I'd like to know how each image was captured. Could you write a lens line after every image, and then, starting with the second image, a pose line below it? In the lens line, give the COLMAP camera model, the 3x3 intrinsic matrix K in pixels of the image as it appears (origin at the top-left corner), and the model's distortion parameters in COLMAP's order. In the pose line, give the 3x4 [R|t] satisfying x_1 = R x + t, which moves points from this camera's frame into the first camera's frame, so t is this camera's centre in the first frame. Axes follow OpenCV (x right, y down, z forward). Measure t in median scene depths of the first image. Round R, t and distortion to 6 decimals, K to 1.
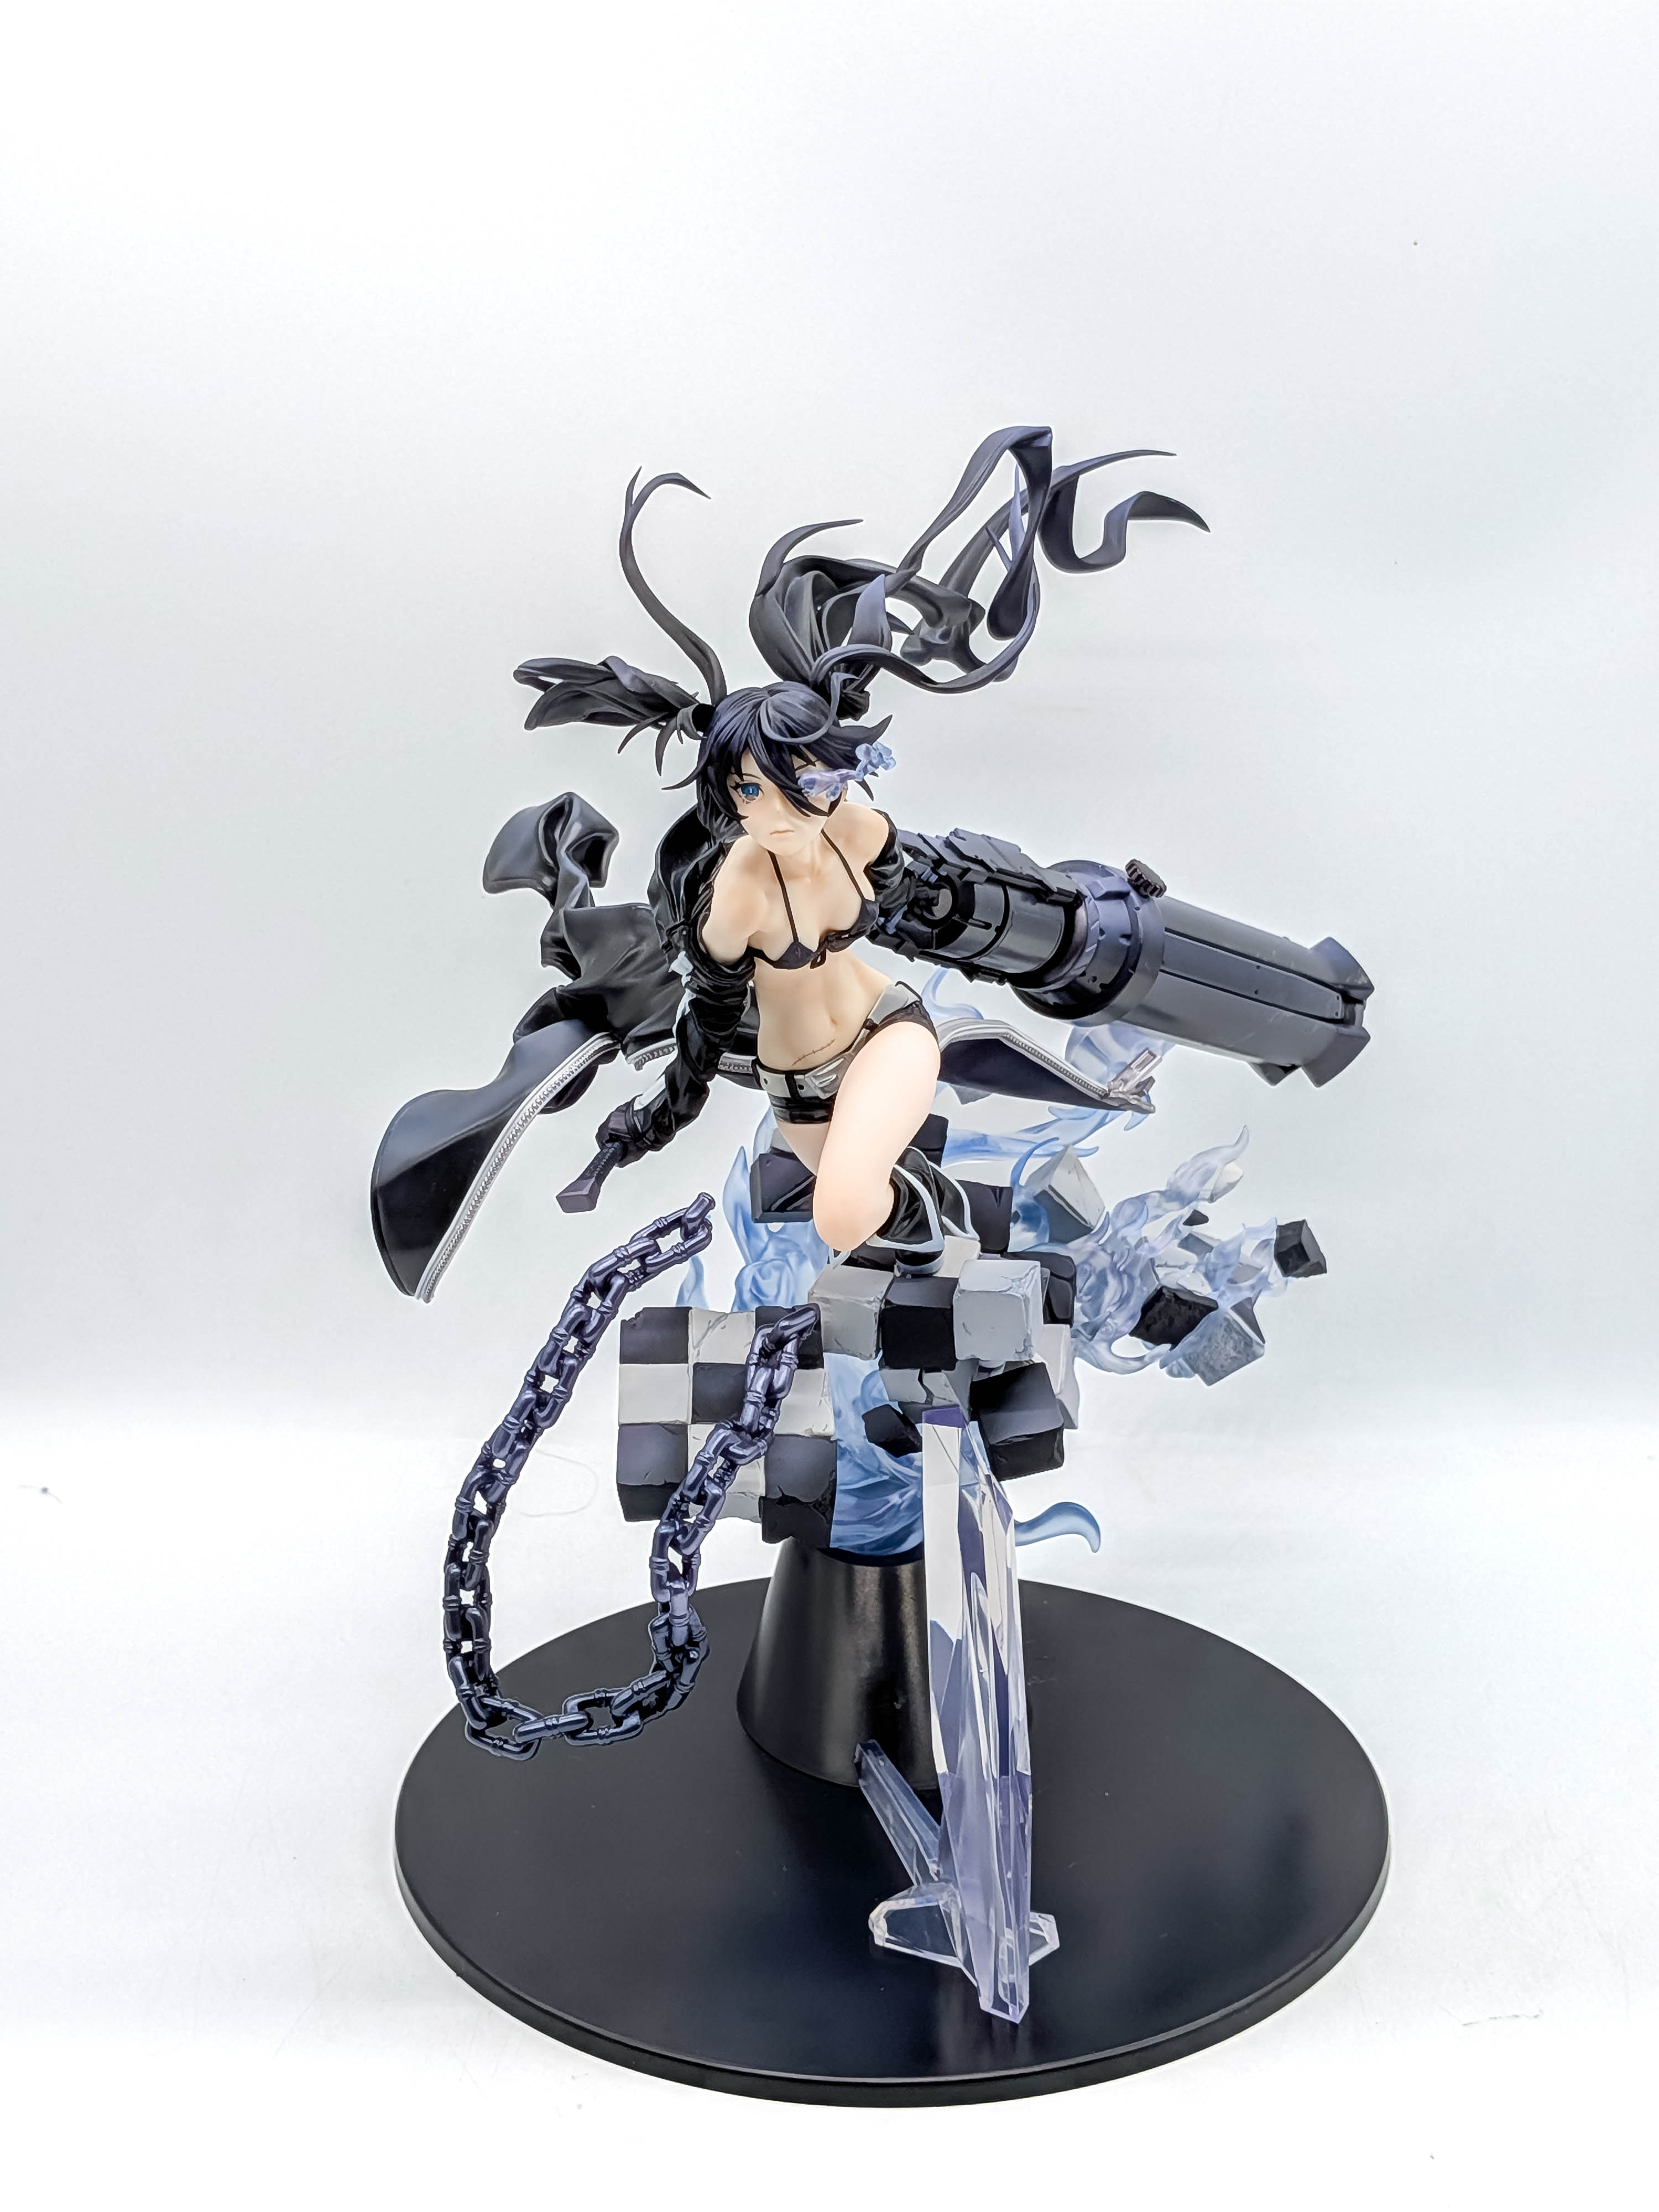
lens RADIAL K [[3258.9, 0, 799.0], [0, 3258.9, 1070.2], [0, 0, 1]] dist [0.086534, -0.062399]
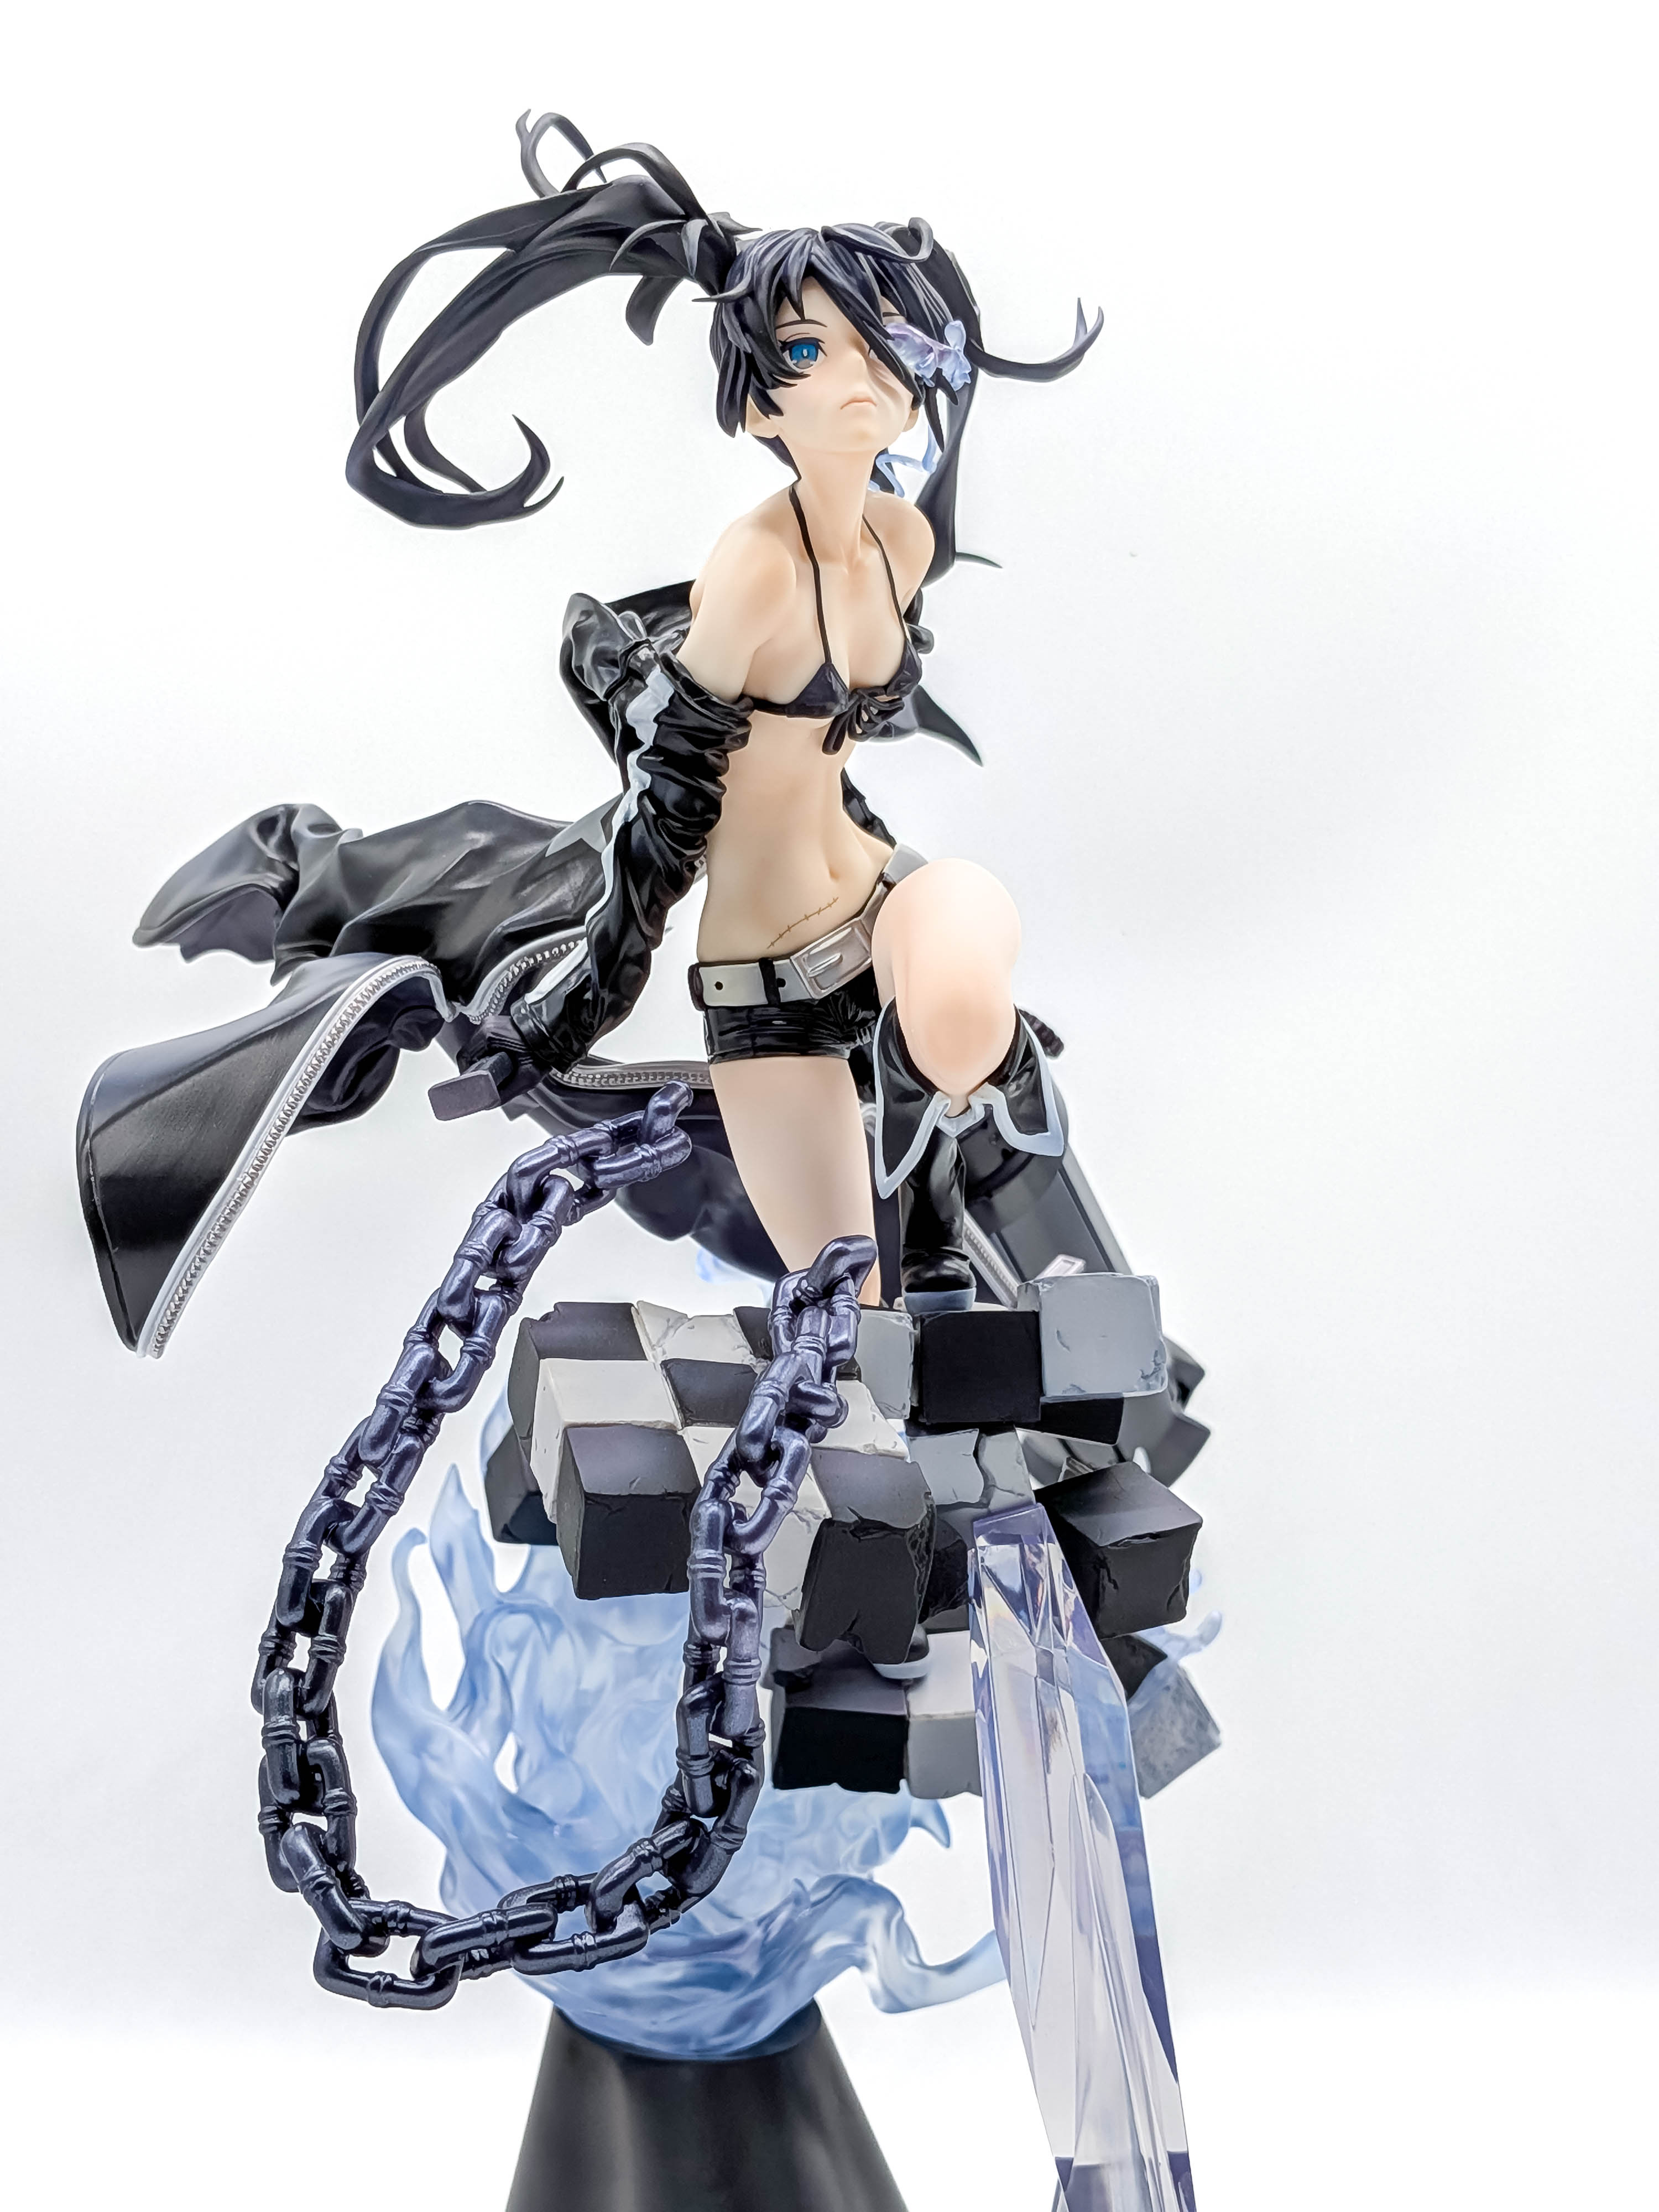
lens RADIAL K [[3251.2, 0, 749.2], [0, 3251.2, 1104.6], [0, 0, 1]] dist [0.104096, -0.055327]
pose [[0.959481, 0.044313, 0.278268, -0.185620], [0.077337, 0.908218, -0.411290, 0.294894], [-0.270954, 0.416145, 0.867990, 0.458049]]
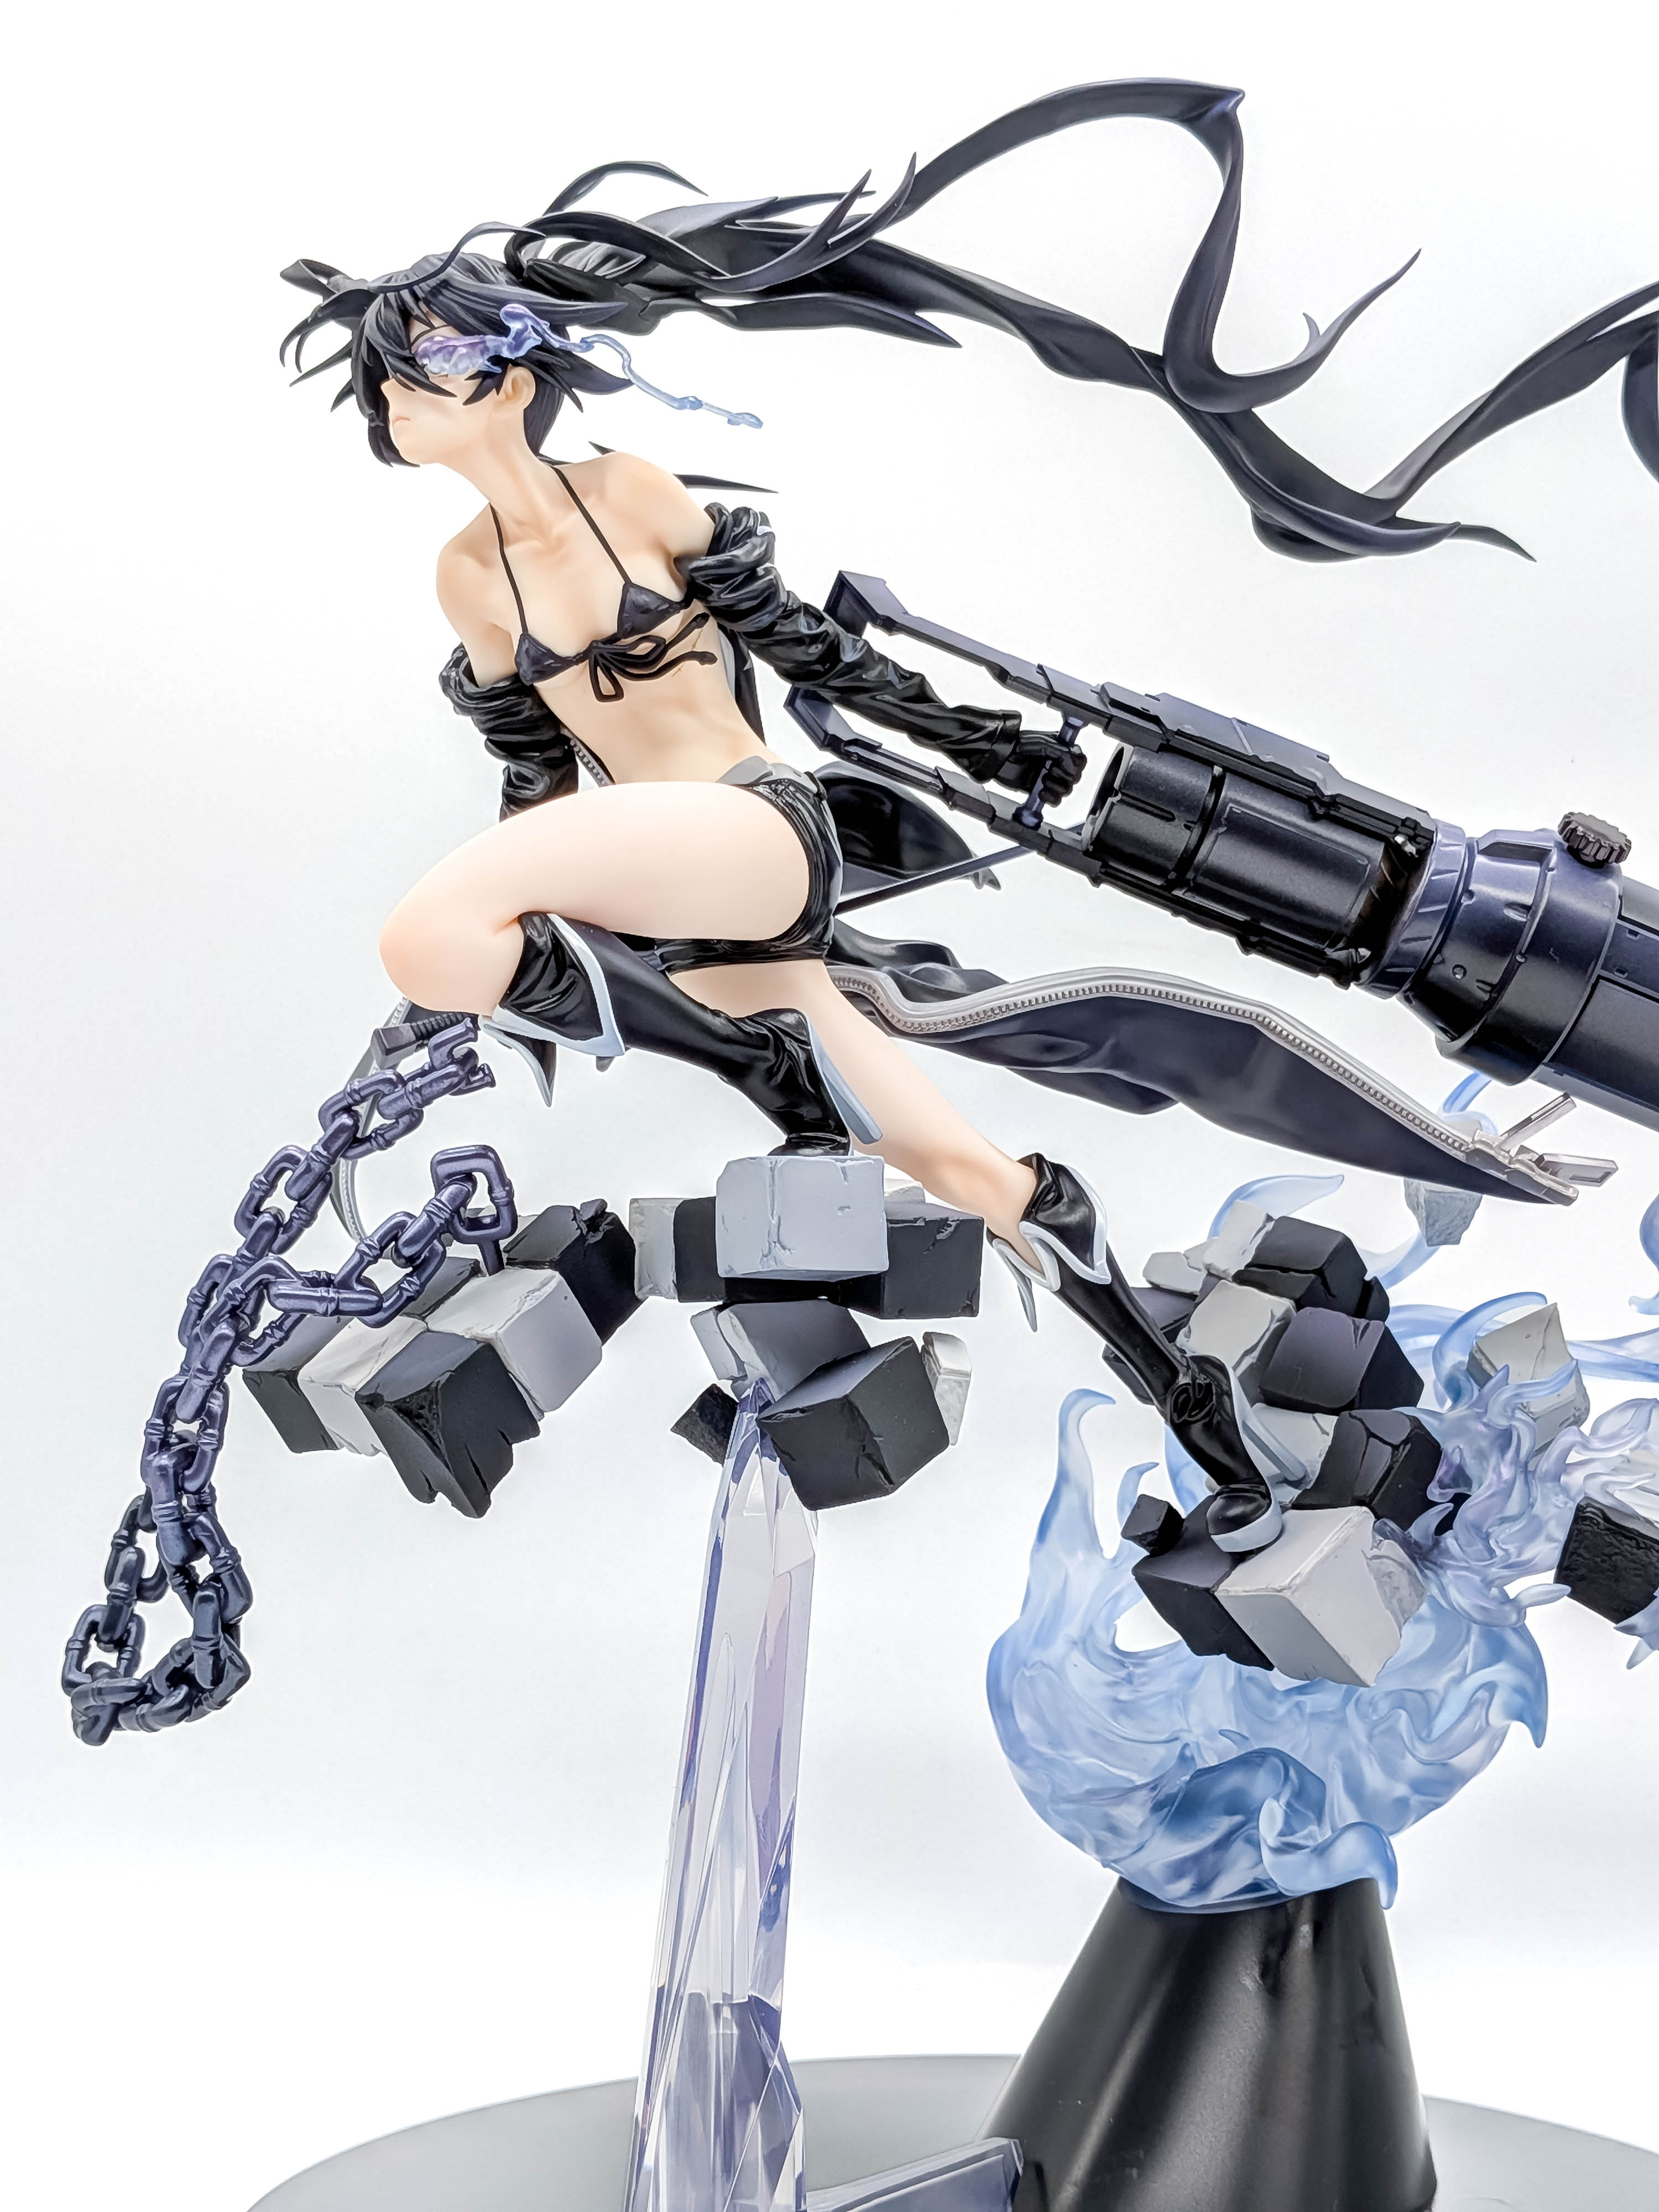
lens RADIAL K [[3303.2, 0, 822.0], [0, 3303.2, 1110.6], [0, 0, 1]] dist [0.108314, 0.005946]
pose [[0.678431, -0.040466, -0.733549, 0.562583], [-0.230099, 0.936540, -0.264474, 0.232798], [0.697700, 0.348216, 0.626067, 0.594326]]
